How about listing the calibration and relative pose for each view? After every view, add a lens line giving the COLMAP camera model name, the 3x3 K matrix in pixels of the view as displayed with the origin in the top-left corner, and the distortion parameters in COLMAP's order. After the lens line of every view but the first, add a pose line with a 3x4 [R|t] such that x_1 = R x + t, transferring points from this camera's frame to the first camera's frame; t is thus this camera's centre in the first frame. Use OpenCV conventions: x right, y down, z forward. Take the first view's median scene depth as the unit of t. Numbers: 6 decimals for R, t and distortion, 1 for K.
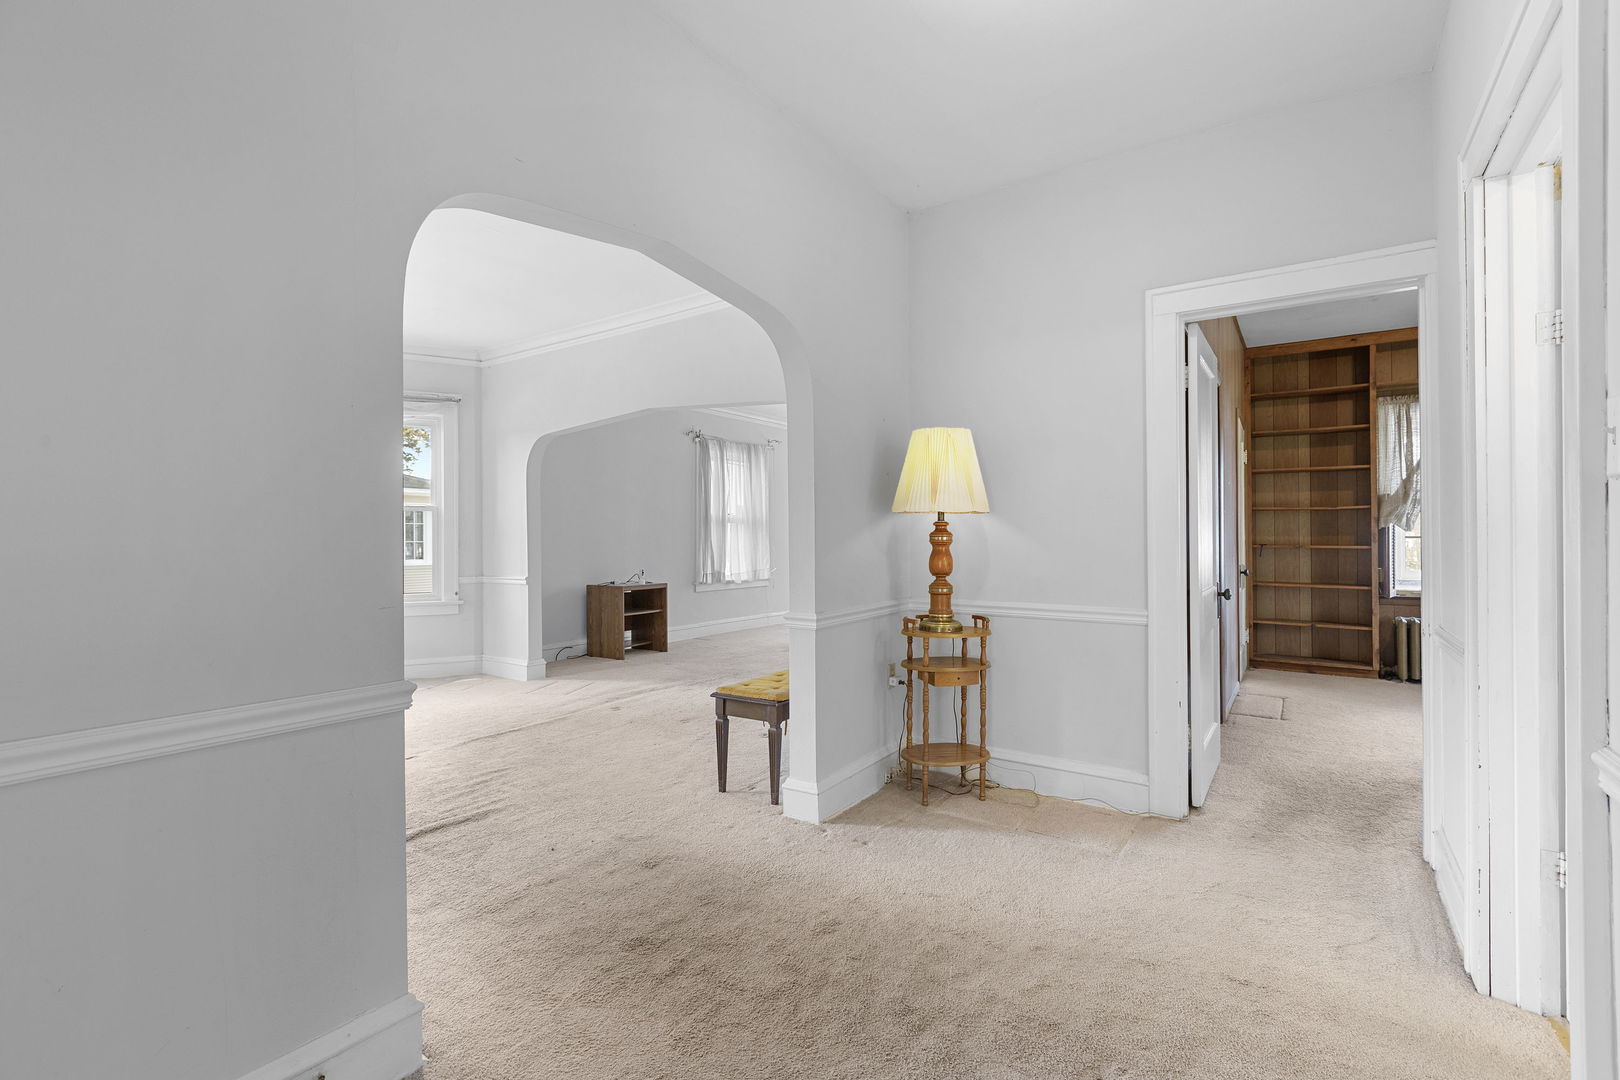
lens RADIAL K [[724.6, 0, 809.2], [0, 724.6, 534.0], [0, 0, 1]] dist [-0.002089, 0.000122]
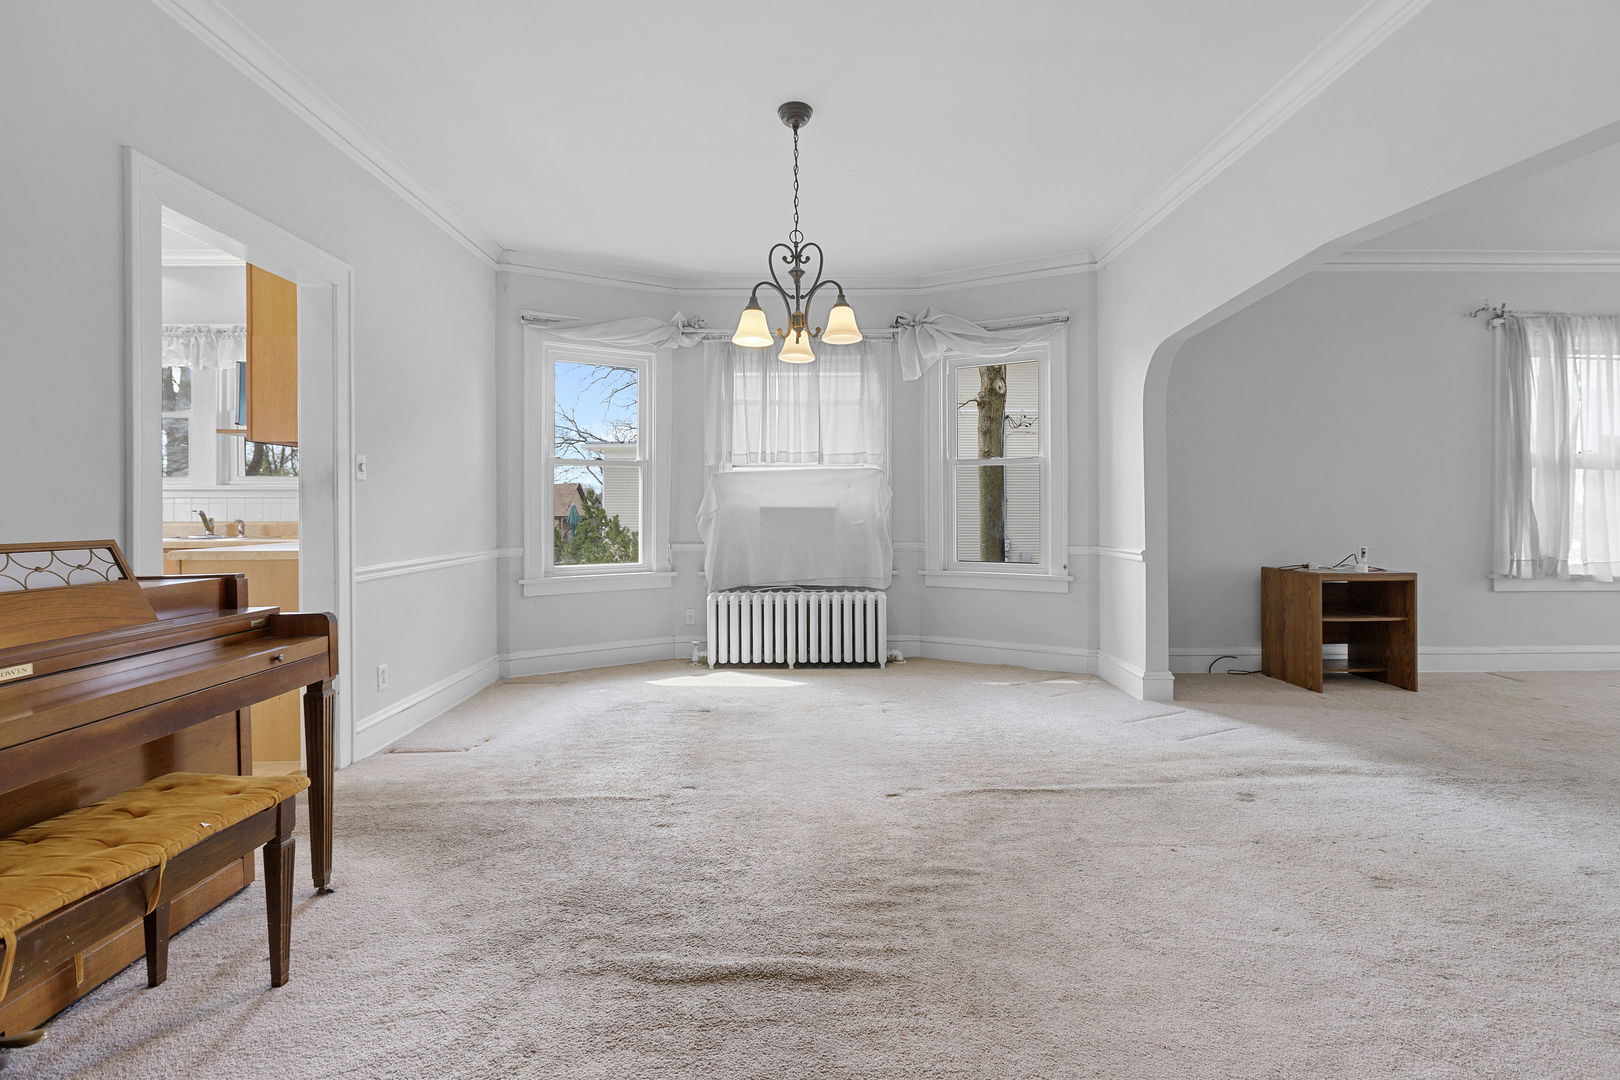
lens RADIAL K [[724.6, 0, 822.0], [0, 724.6, 509.7], [0, 0, 1]] dist [-0.002089, 0.000122]
pose [[0.585803, 0.005000, -0.810438, -0.005943], [0.004178, 0.999949, 0.009189, 0.010363], [0.810443, -0.008770, 0.585752, 0.287325]]
